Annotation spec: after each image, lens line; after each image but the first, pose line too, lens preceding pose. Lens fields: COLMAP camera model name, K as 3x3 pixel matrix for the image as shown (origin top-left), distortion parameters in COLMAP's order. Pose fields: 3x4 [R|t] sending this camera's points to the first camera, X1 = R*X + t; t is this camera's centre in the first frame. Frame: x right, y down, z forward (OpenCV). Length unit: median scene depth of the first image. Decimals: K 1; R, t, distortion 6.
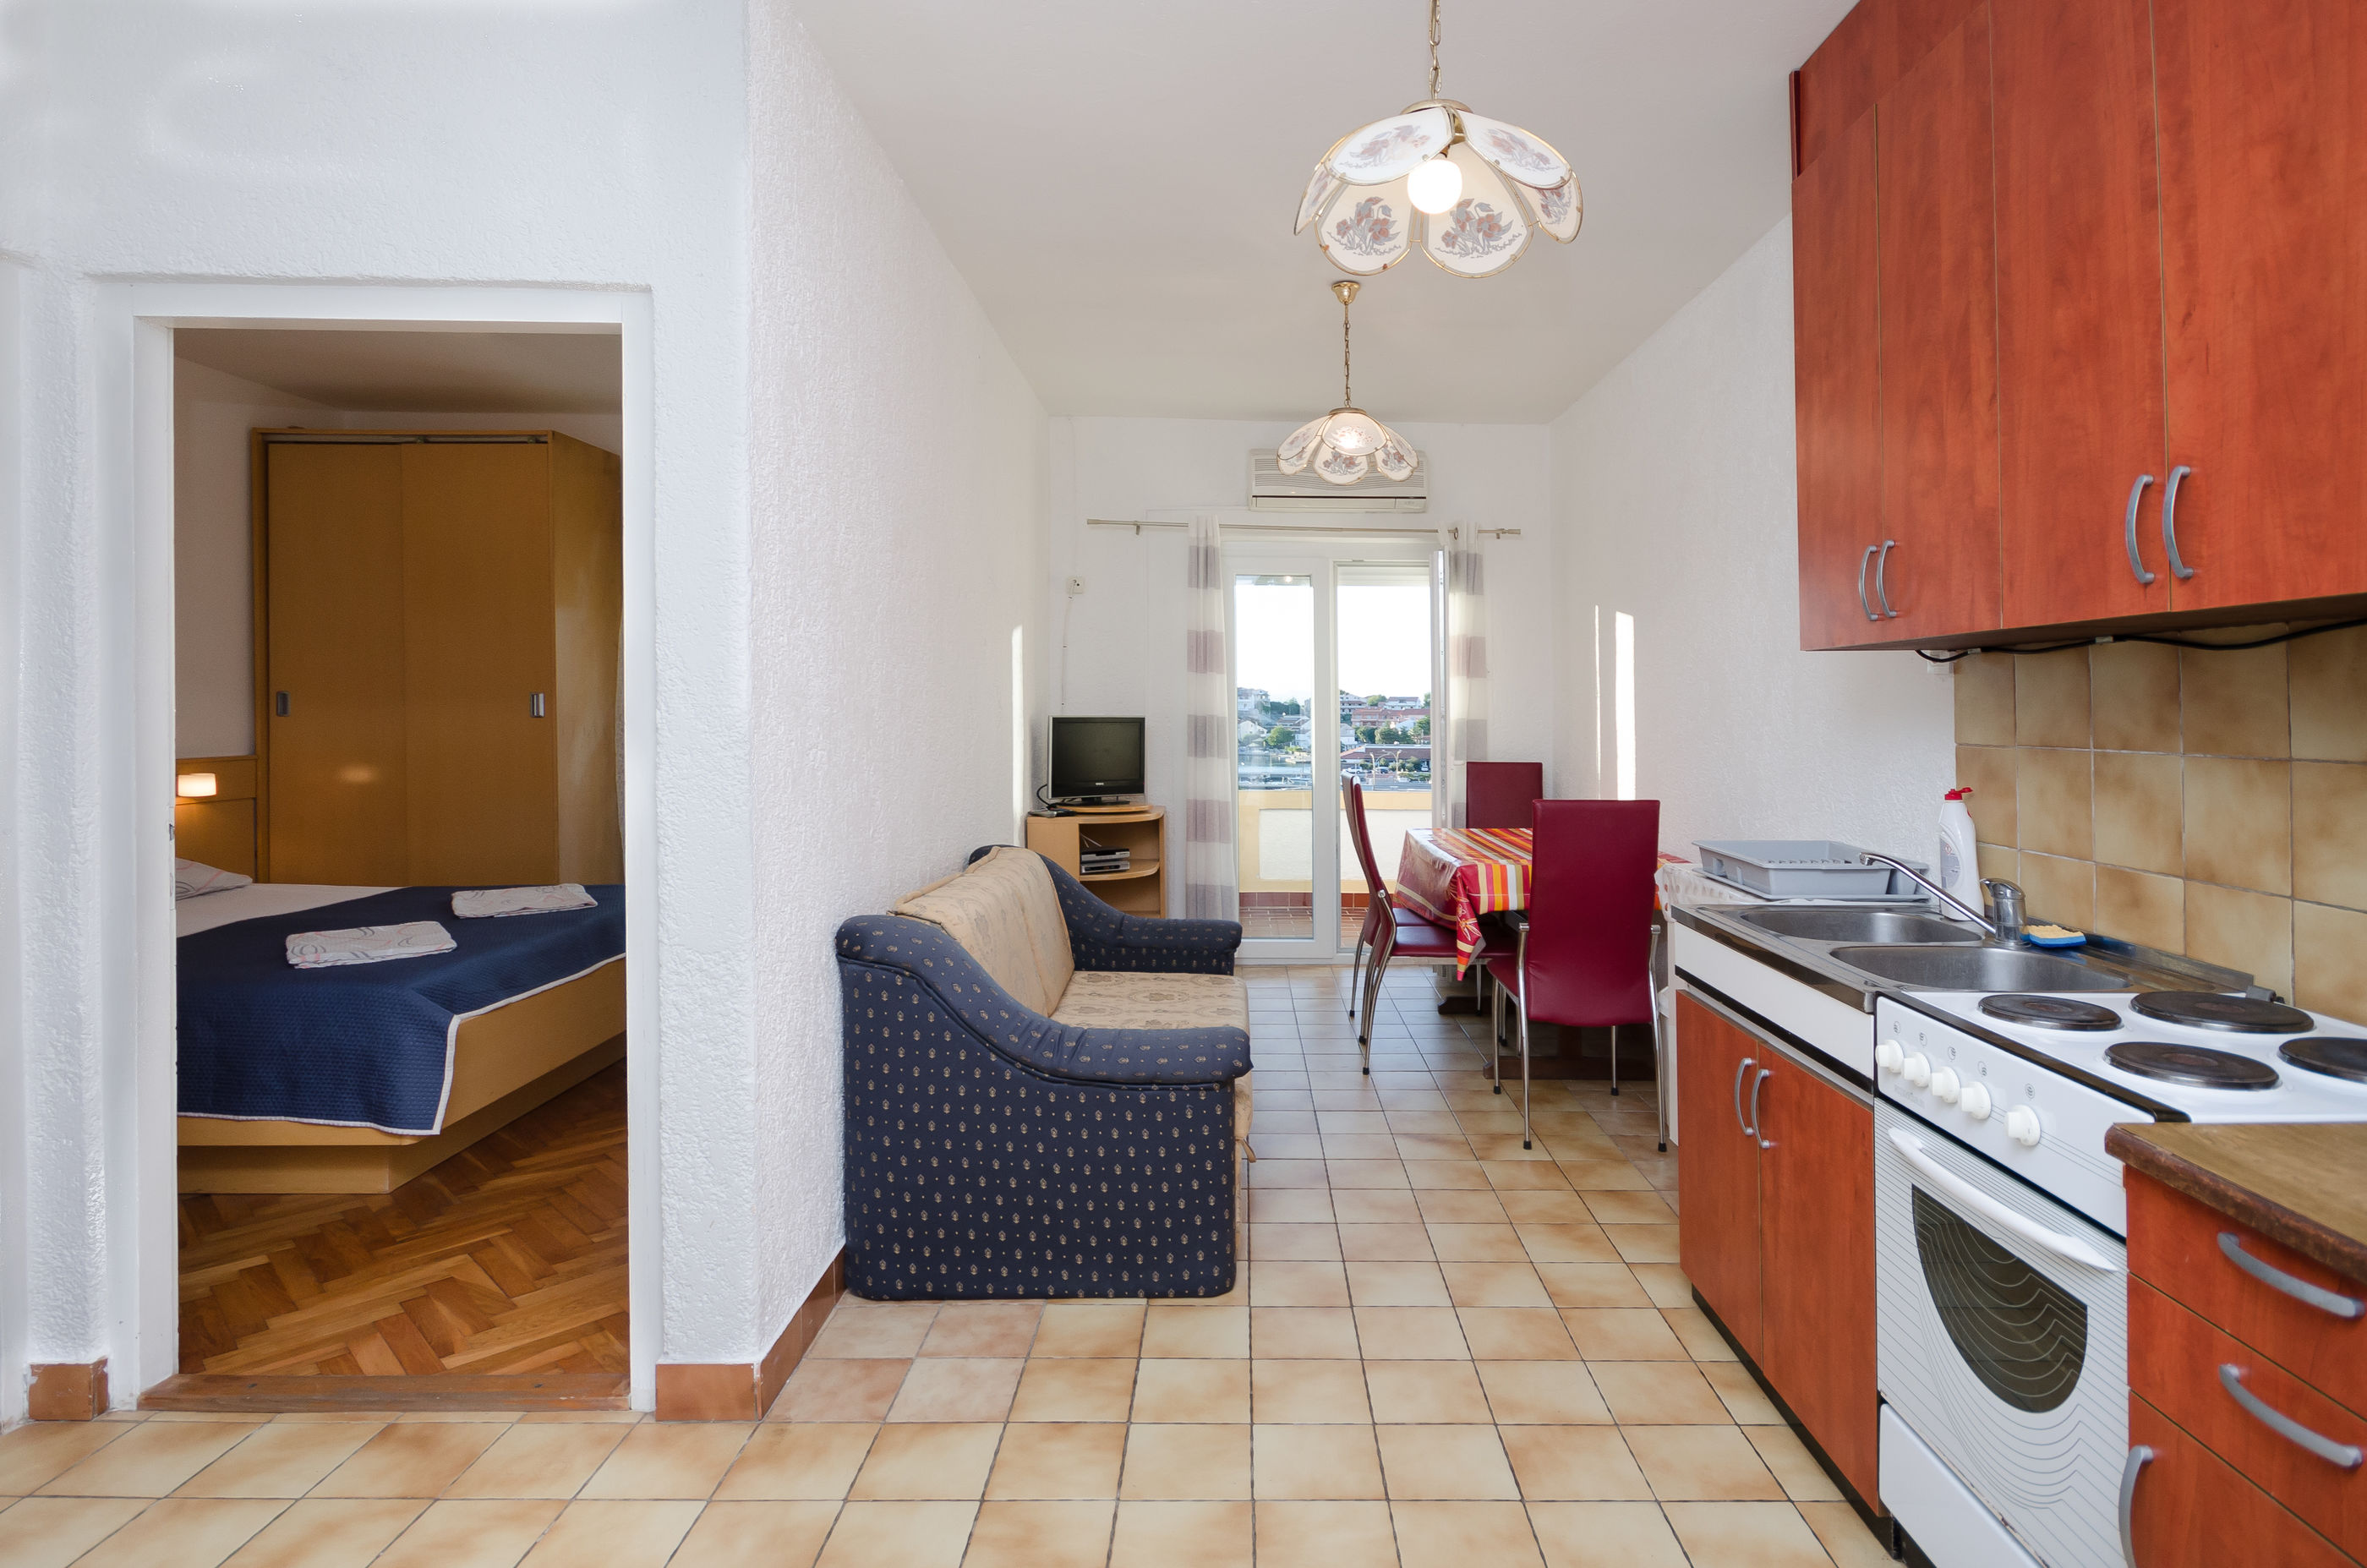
lens RADIAL K [[1108.2, 0, 1160.3], [0, 1108.2, 770.3], [0, 0, 1]] dist [0.000140, -0.000070]
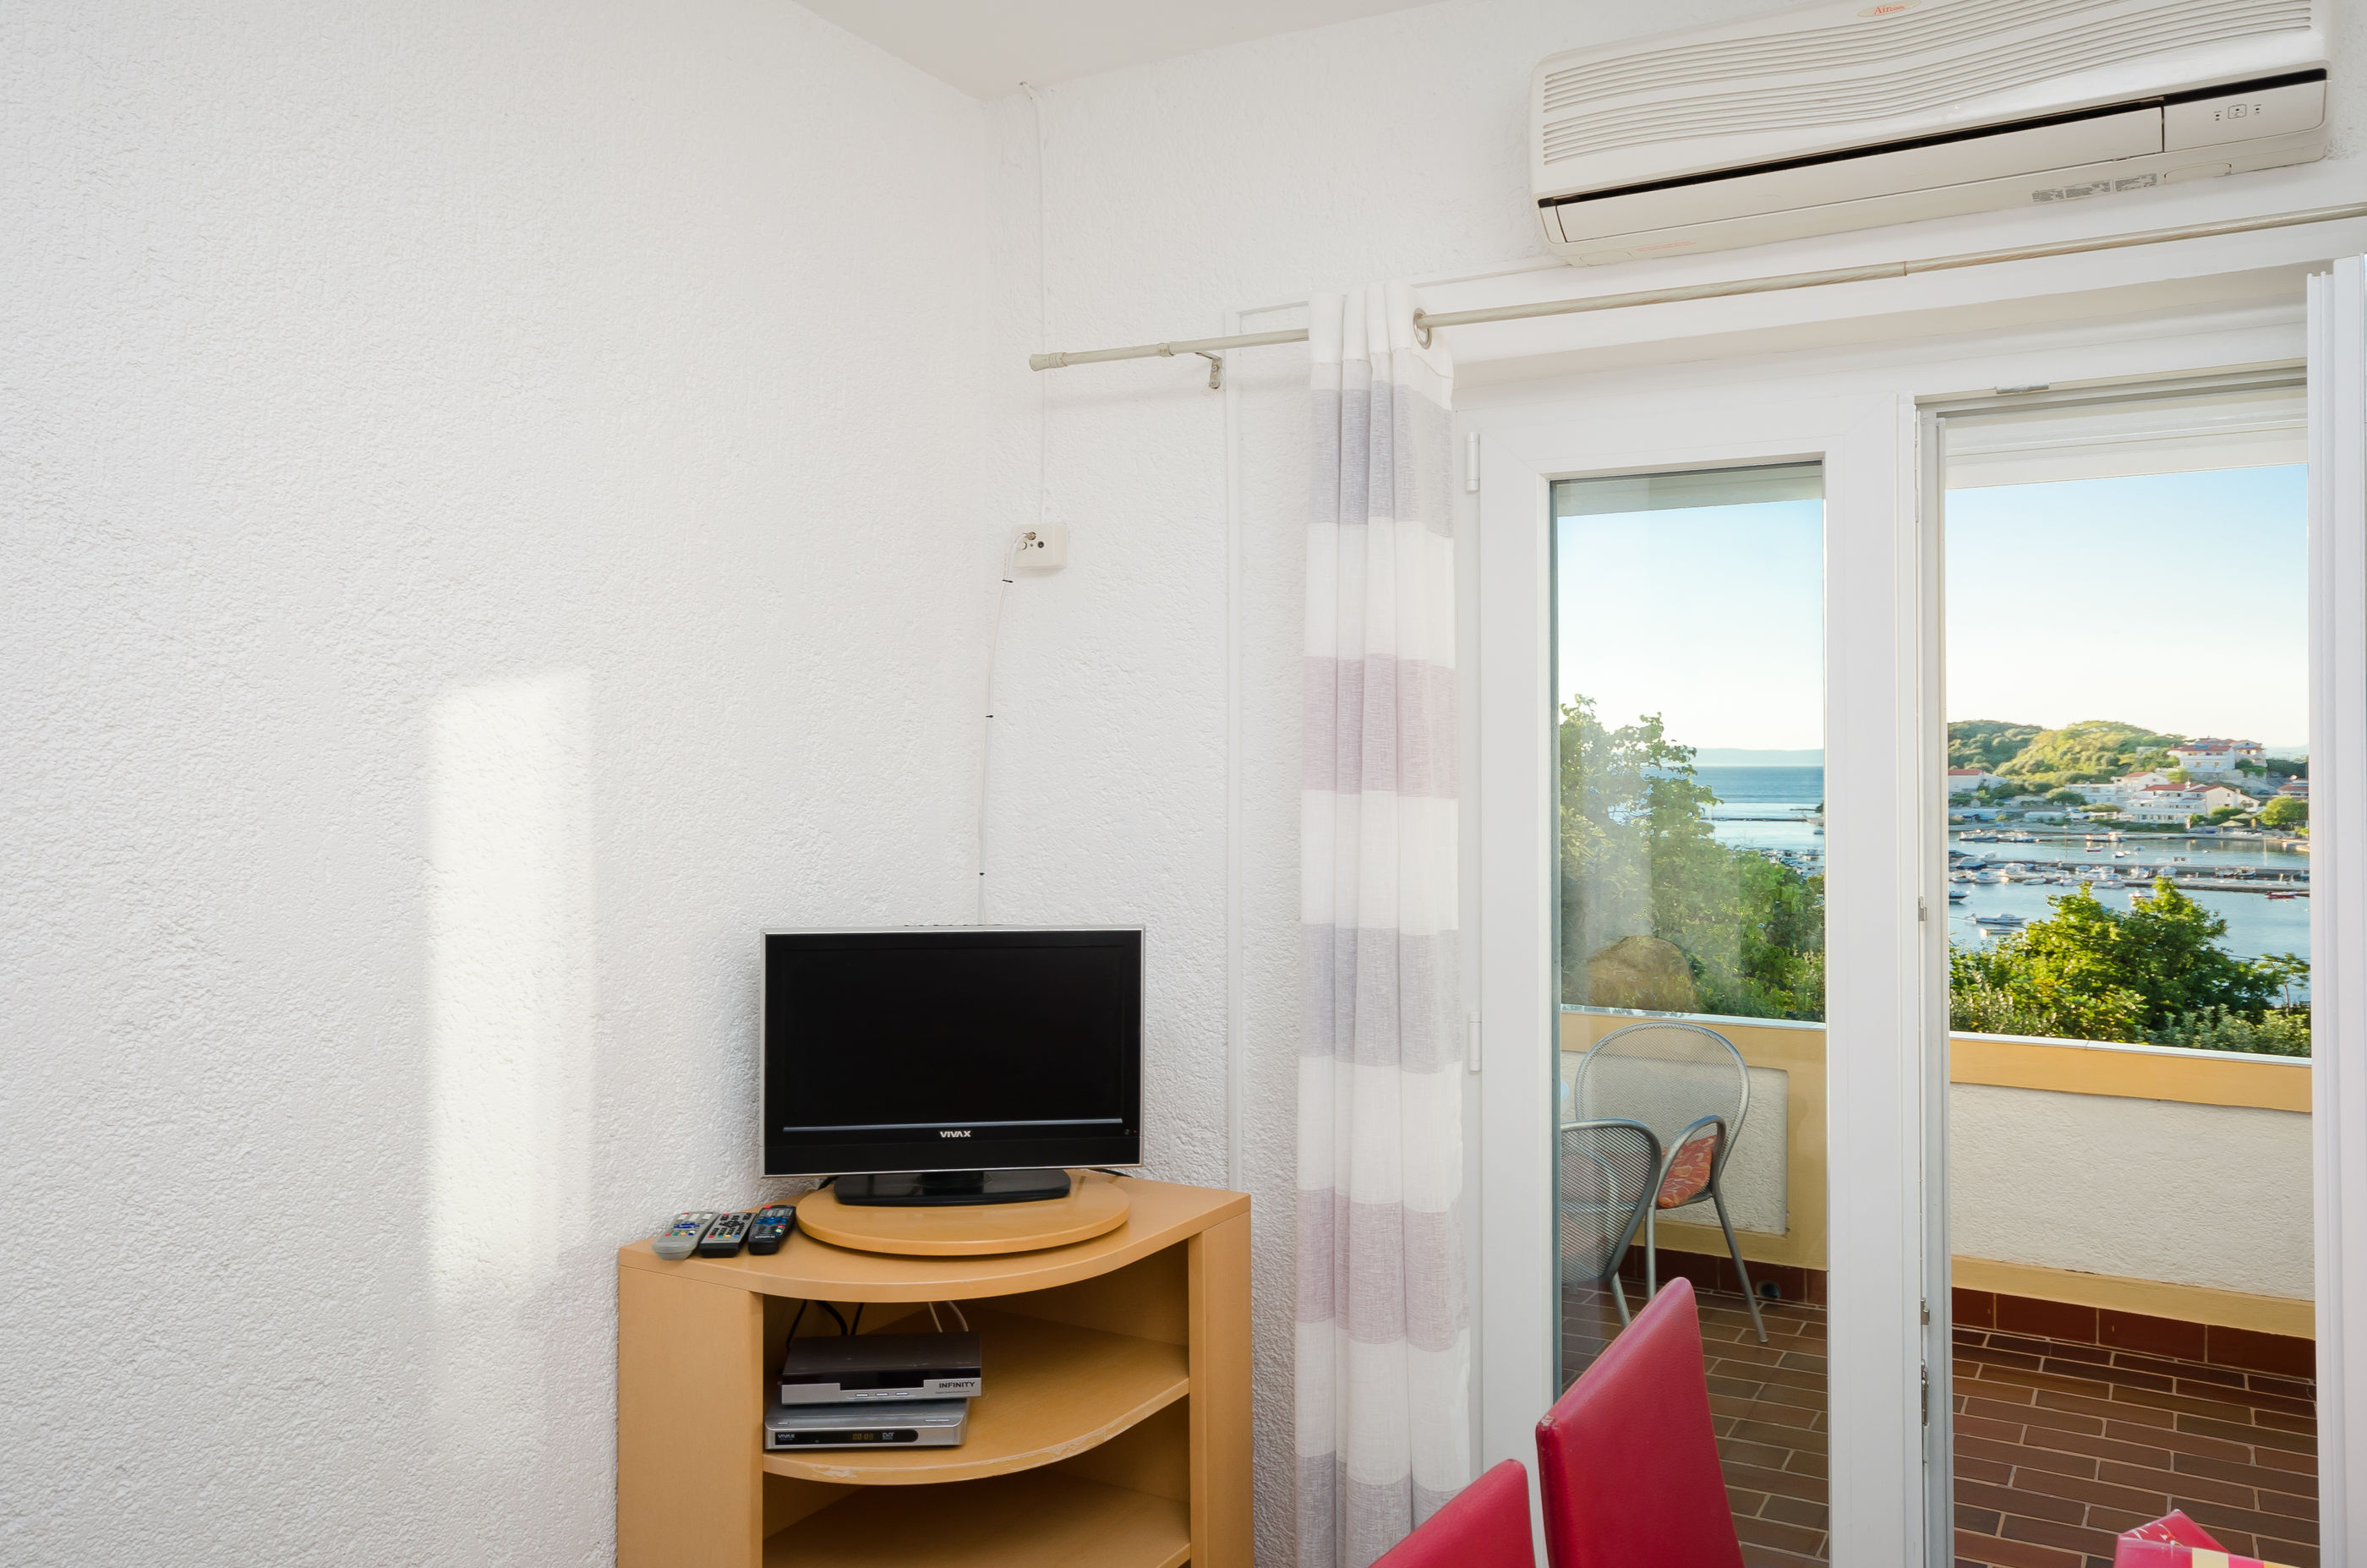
lens RADIAL K [[1428.2, 0, 1183.2], [0, 1428.2, 744.0], [0, 0, 1]] dist [-0.002593, -0.000244]
pose [[0.851227, 0.024111, -0.524243, 0.304362], [-0.047734, 0.998360, -0.031589, -0.126282], [0.522622, 0.051914, 0.850983, 0.932738]]
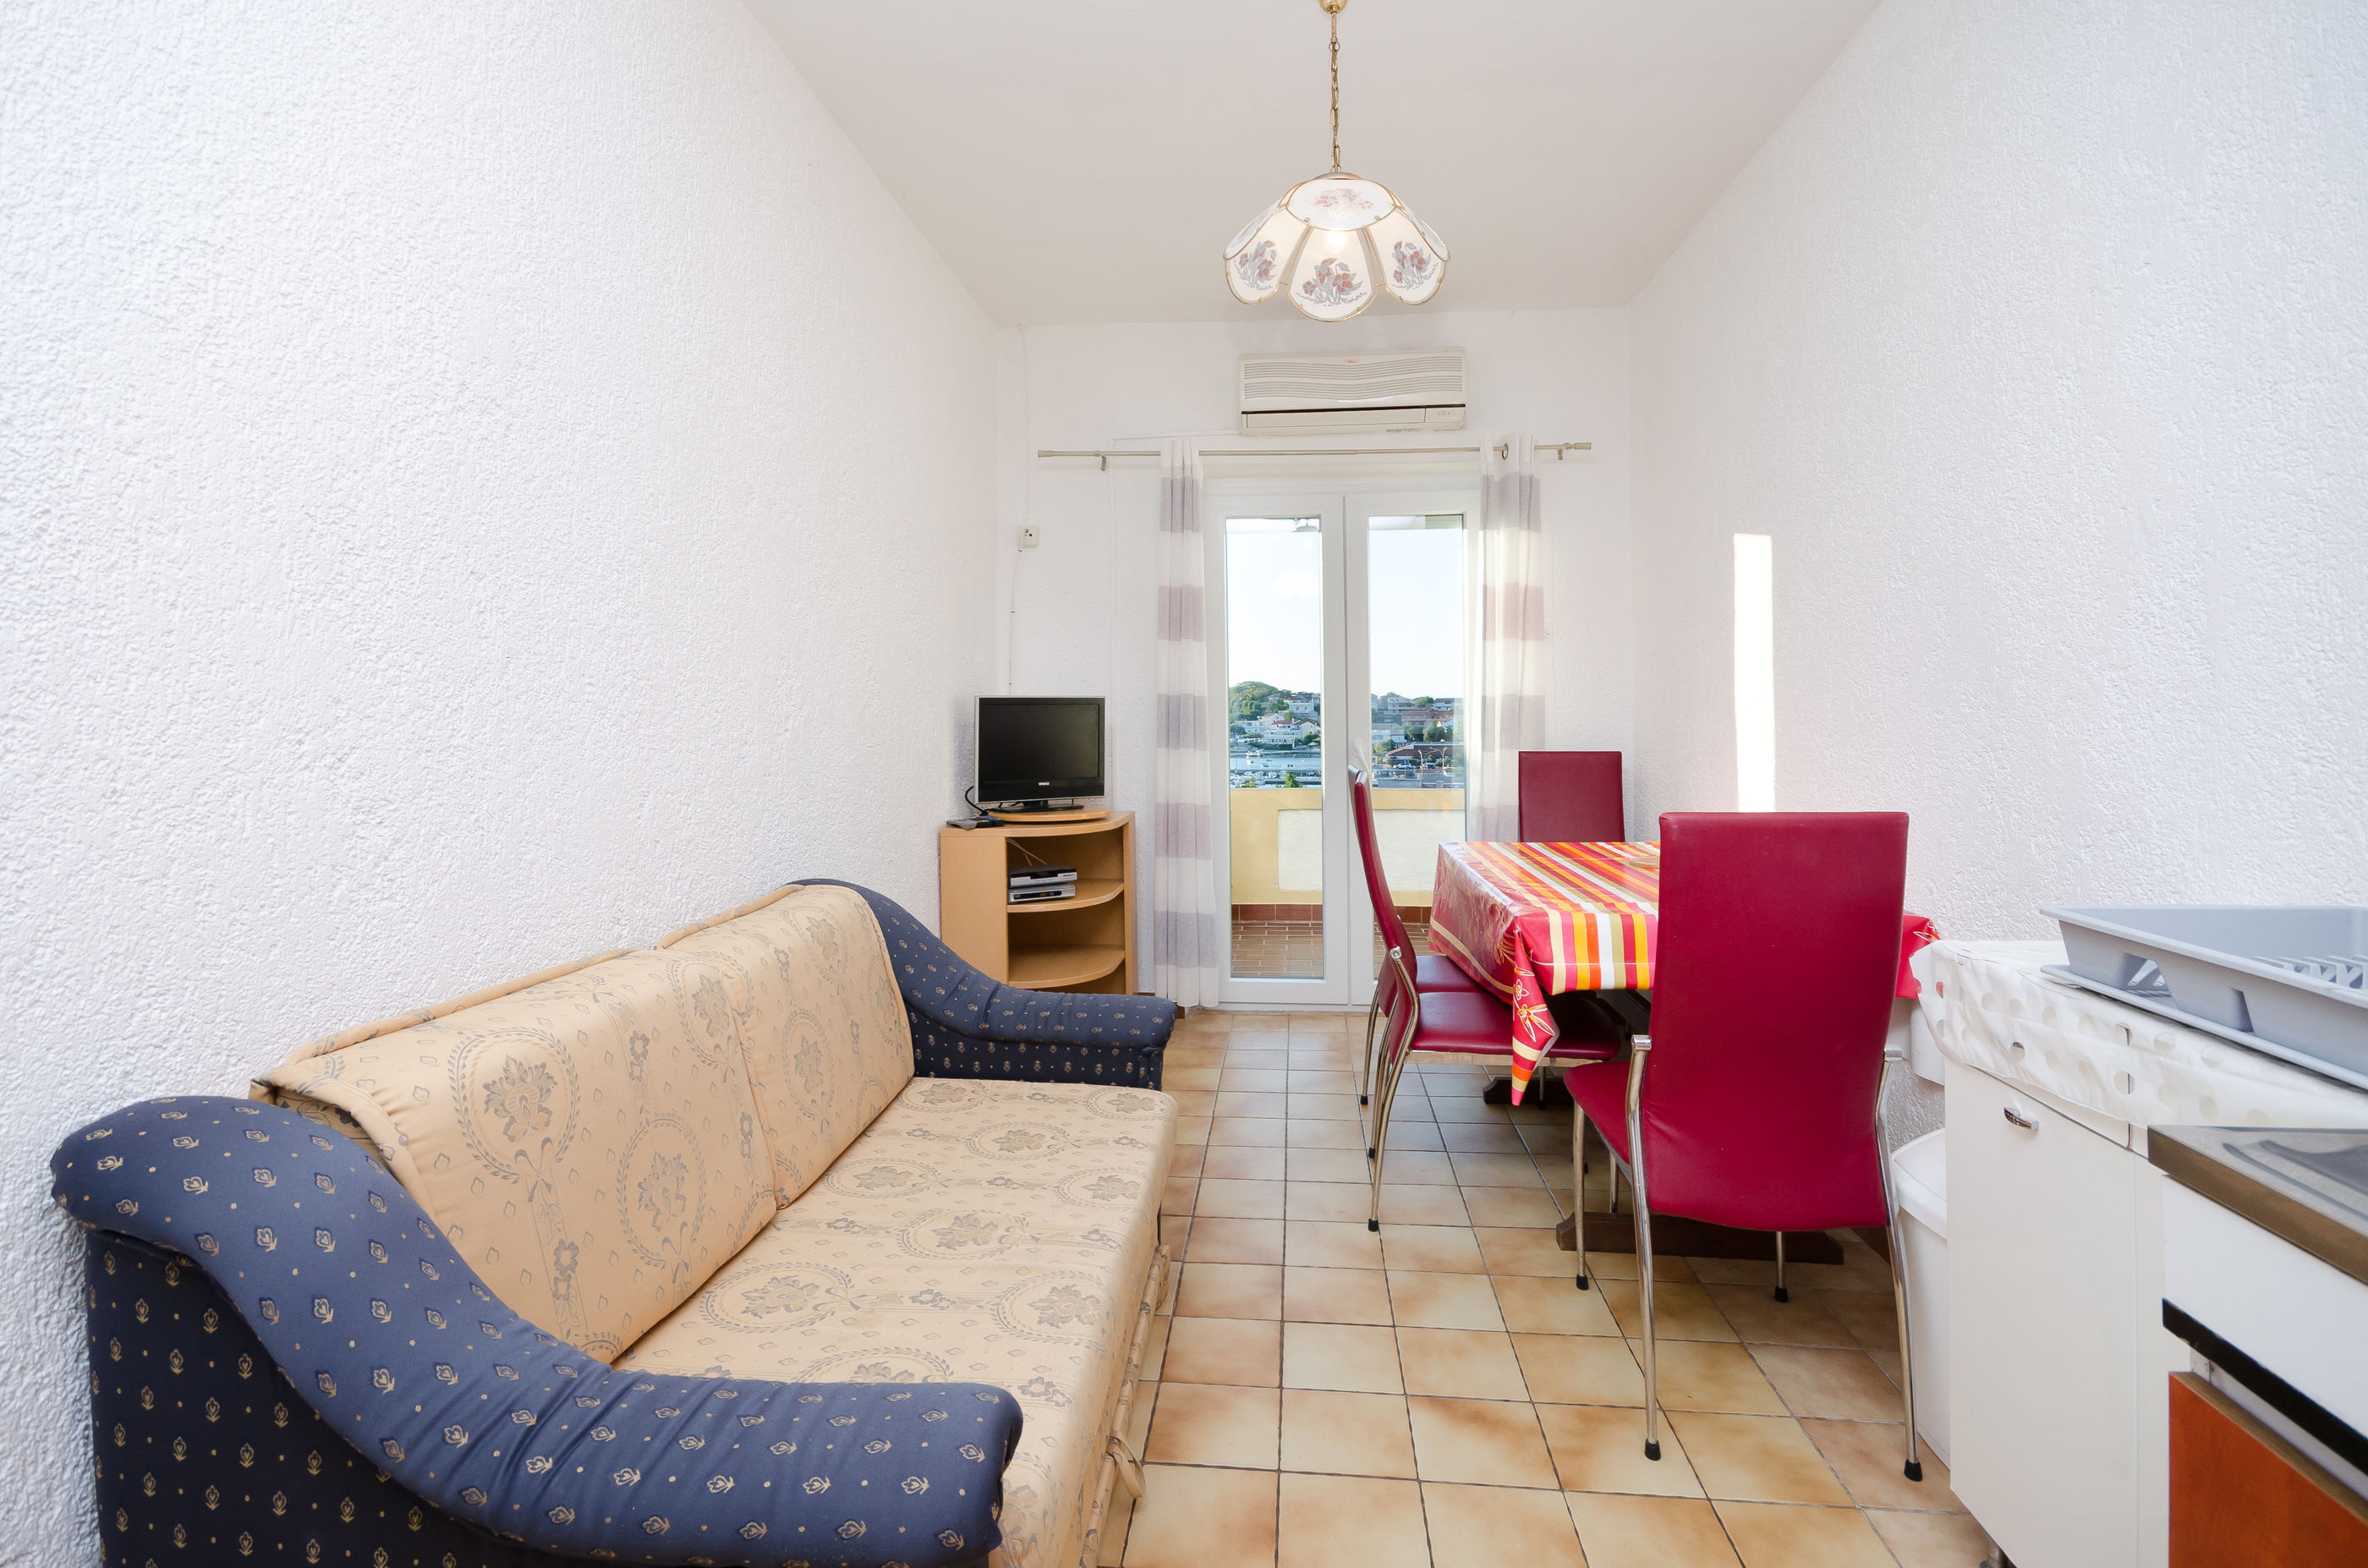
lens RADIAL K [[1102.8, 0, 1184.0], [0, 1102.8, 784.0], [0, 0, 1]] dist [-0.001672, -0.000605]
pose [[0.999817, -0.007050, -0.017781, 0.081338], [0.007324, 0.999855, 0.015396, 0.001896], [0.017670, -0.015523, 0.999723, 0.328999]]
